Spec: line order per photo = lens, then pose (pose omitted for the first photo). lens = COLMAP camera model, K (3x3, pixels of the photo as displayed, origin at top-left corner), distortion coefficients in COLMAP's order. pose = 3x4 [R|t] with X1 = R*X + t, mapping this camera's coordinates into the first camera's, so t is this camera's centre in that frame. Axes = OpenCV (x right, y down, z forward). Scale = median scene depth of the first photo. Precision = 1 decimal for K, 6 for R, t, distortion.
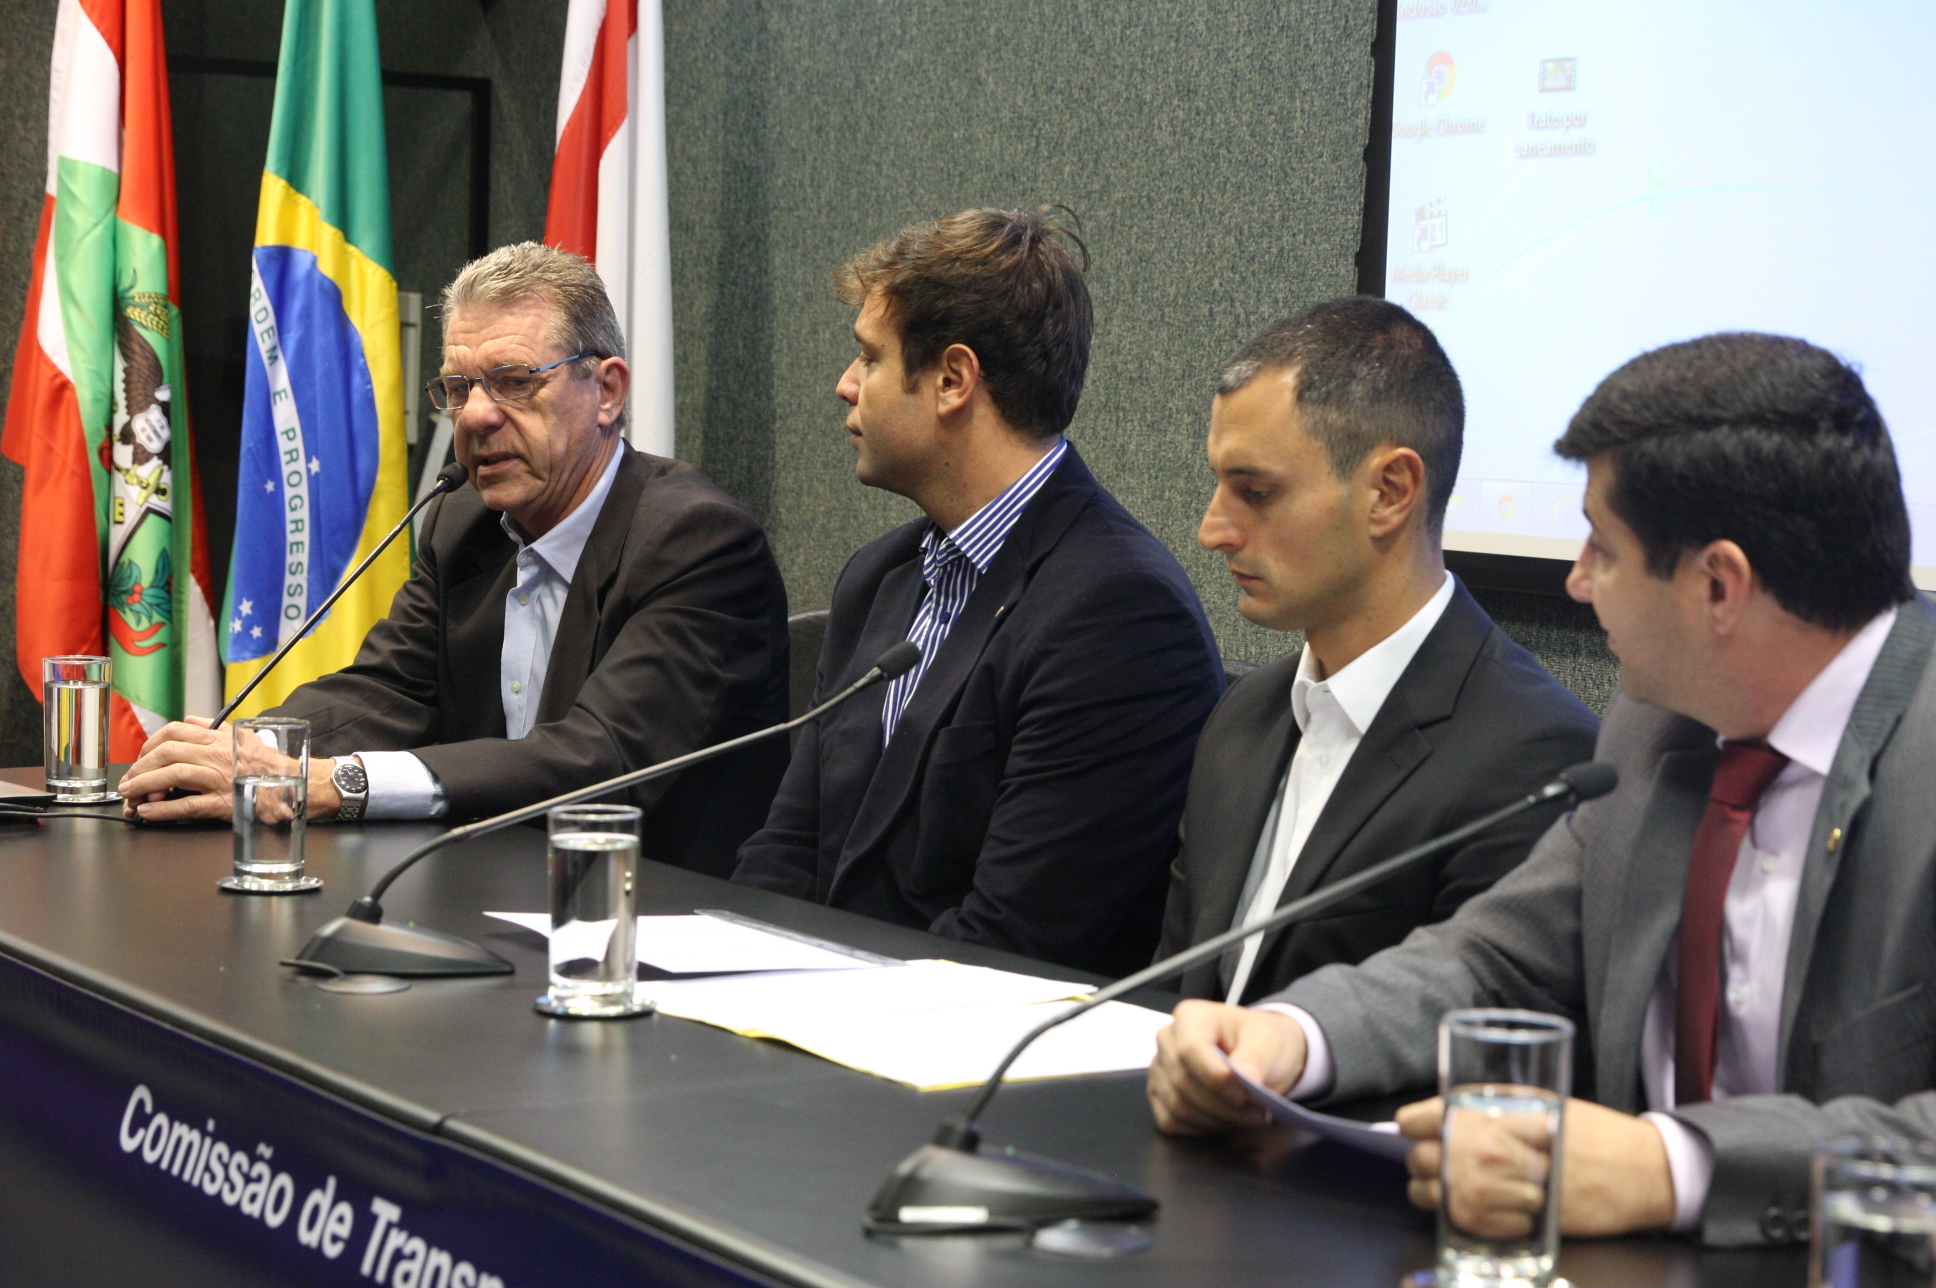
lens RADIAL K [[3901.5, 0, 913.9], [0, 3901.5, 662.9], [0, 0, 1]] dist [0.041470, 0.000000]
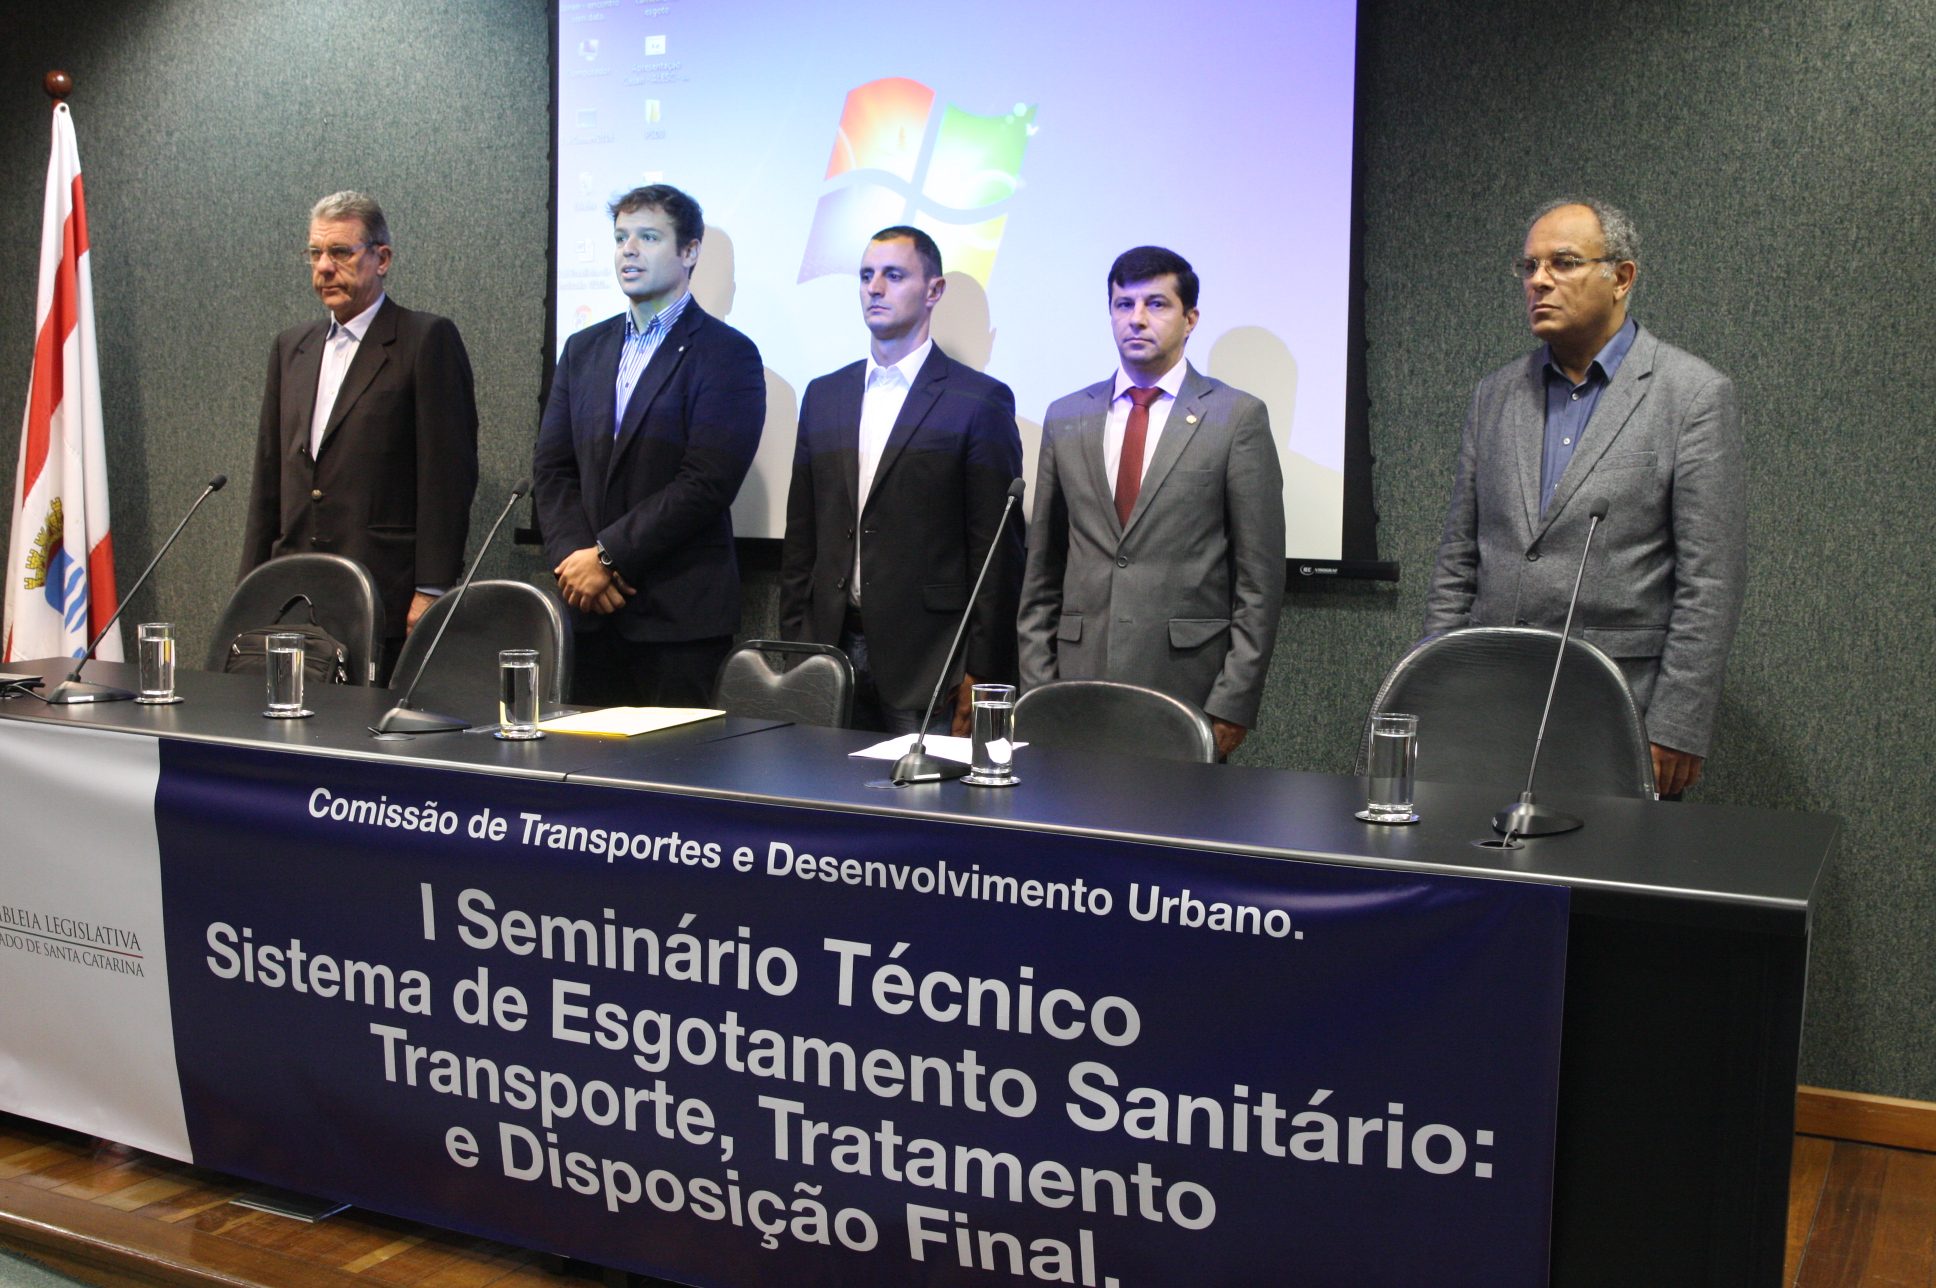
lens RADIAL K [[2155.4, 0, 954.3], [0, 2155.4, 673.2], [0, 0, 1]] dist [-0.087404, 0.000000]
pose [[0.850587, -0.064492, 0.521864, -0.301846], [0.044700, 0.997726, 0.050442, -0.001188], [-0.523931, -0.019578, 0.851536, -0.128620]]
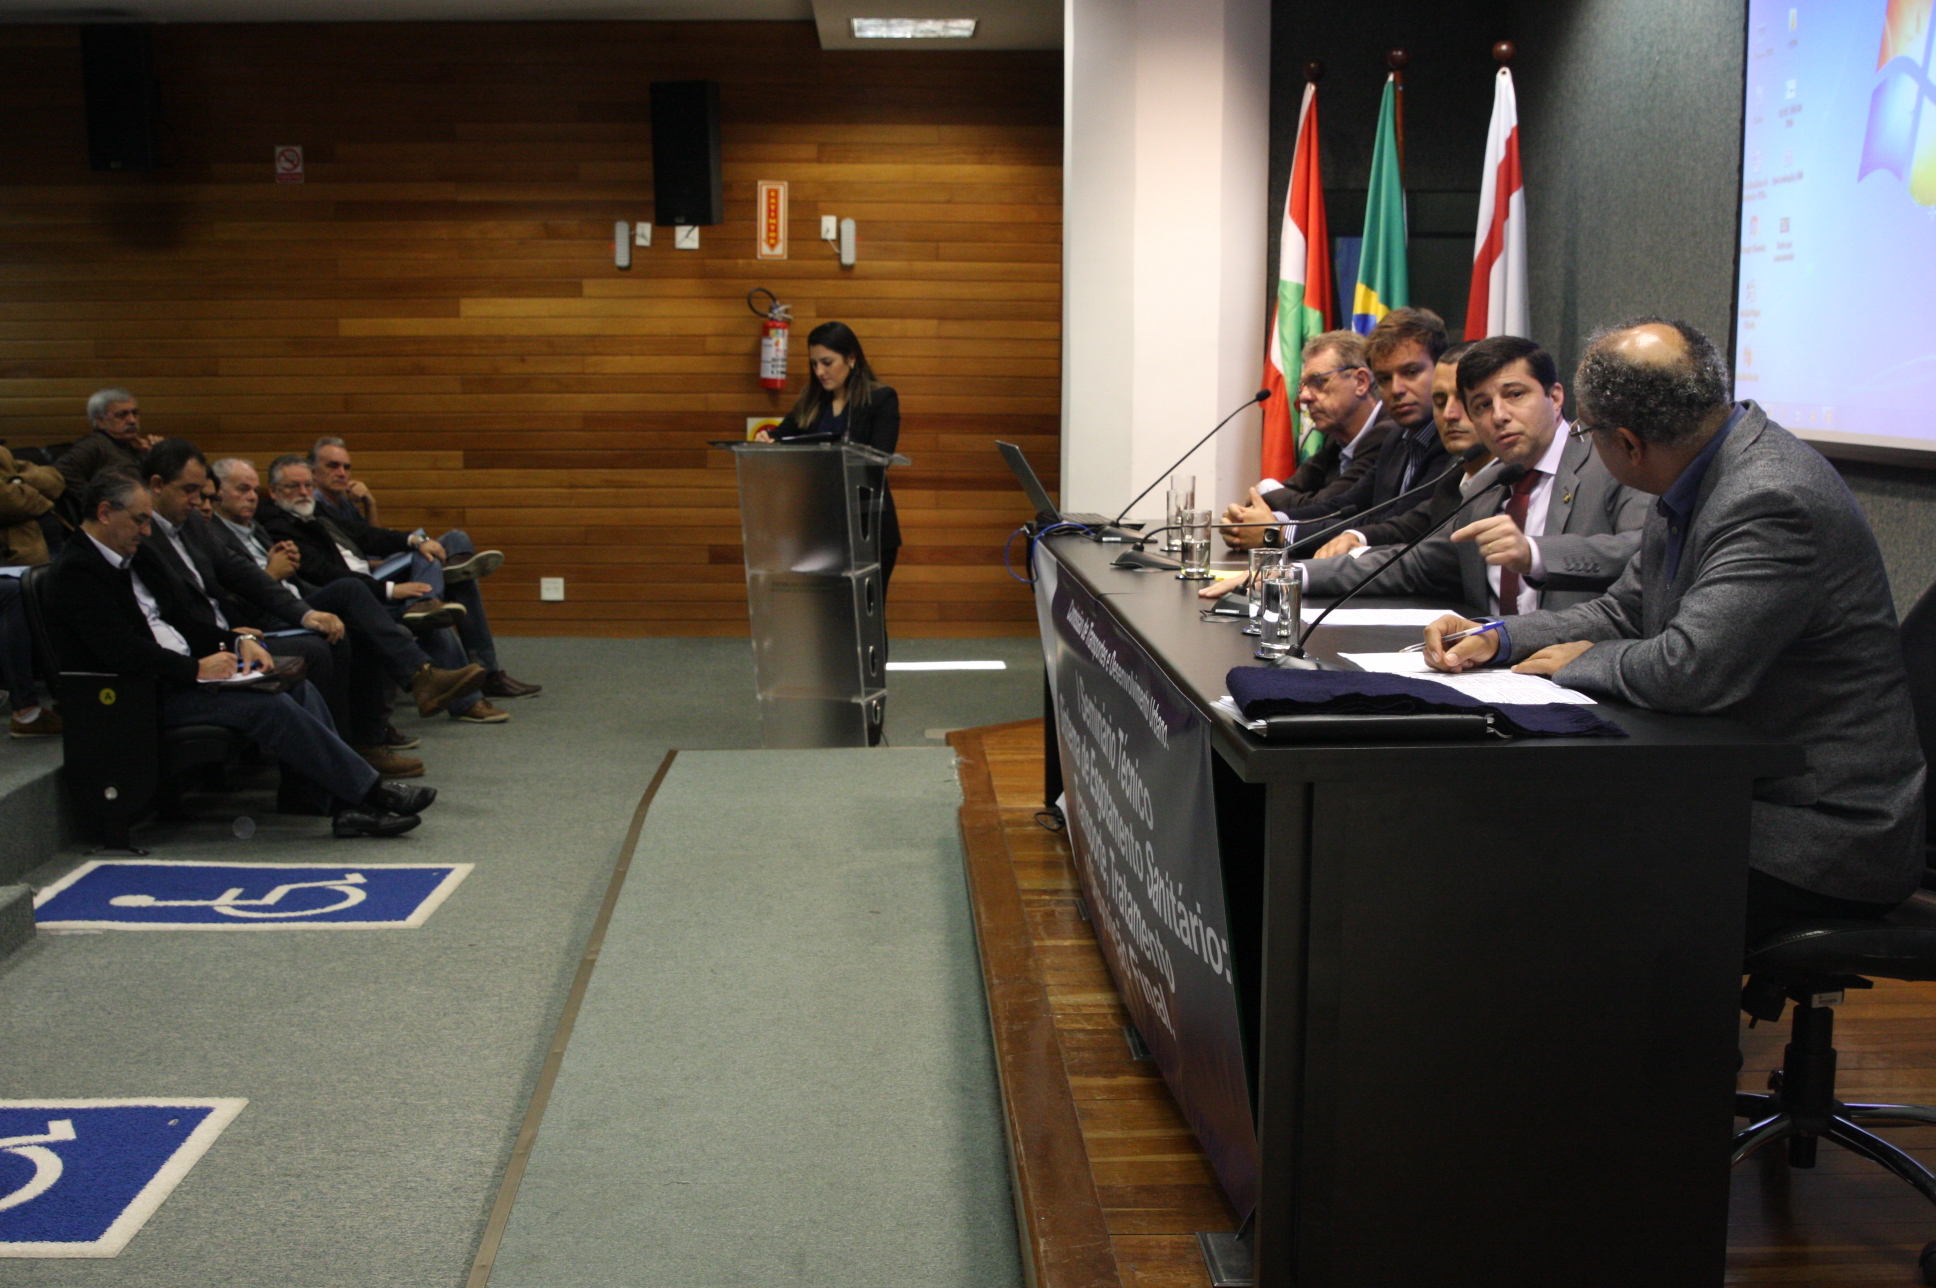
lens RADIAL K [[2259.7, 0, 963.2], [0, 2259.7, 643.4], [0, 0, 1]] dist [-0.042557, 0.000000]
pose [[0.871245, 0.035940, -0.489530, 0.349722], [-0.015622, 0.998841, 0.045528, 0.037745], [0.490599, -0.032018, 0.870797, -0.346311]]
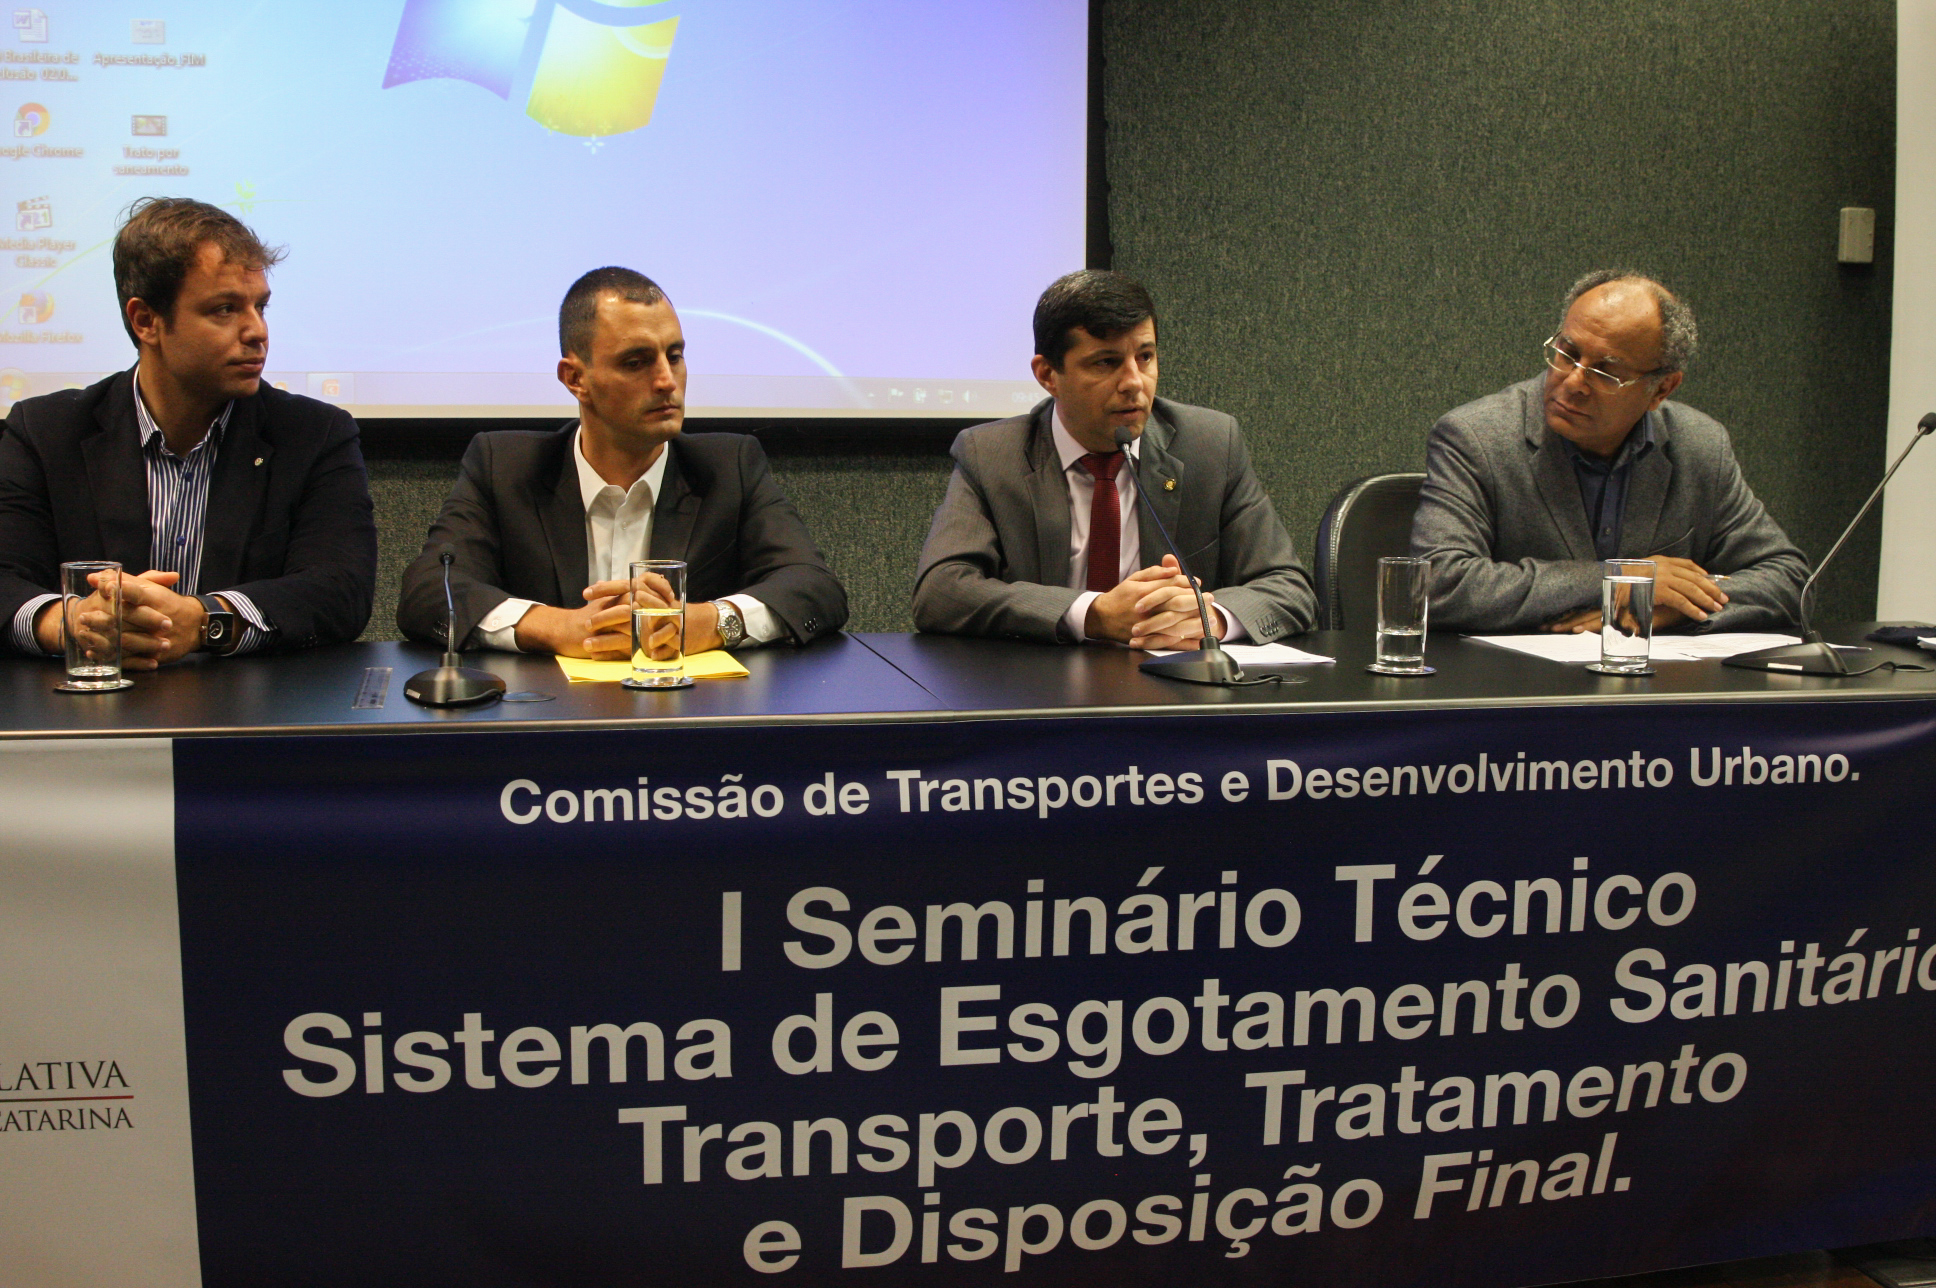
lens RADIAL K [[2155.4, 0, 973.2], [0, 2155.4, 664.1], [0, 0, 1]] dist [-0.087404, 0.000000]
pose [[0.335148, -0.151989, 0.929825, -0.514021], [0.071283, 0.988164, 0.135832, -0.019032], [-0.939465, 0.020757, 0.342016, 0.324787]]
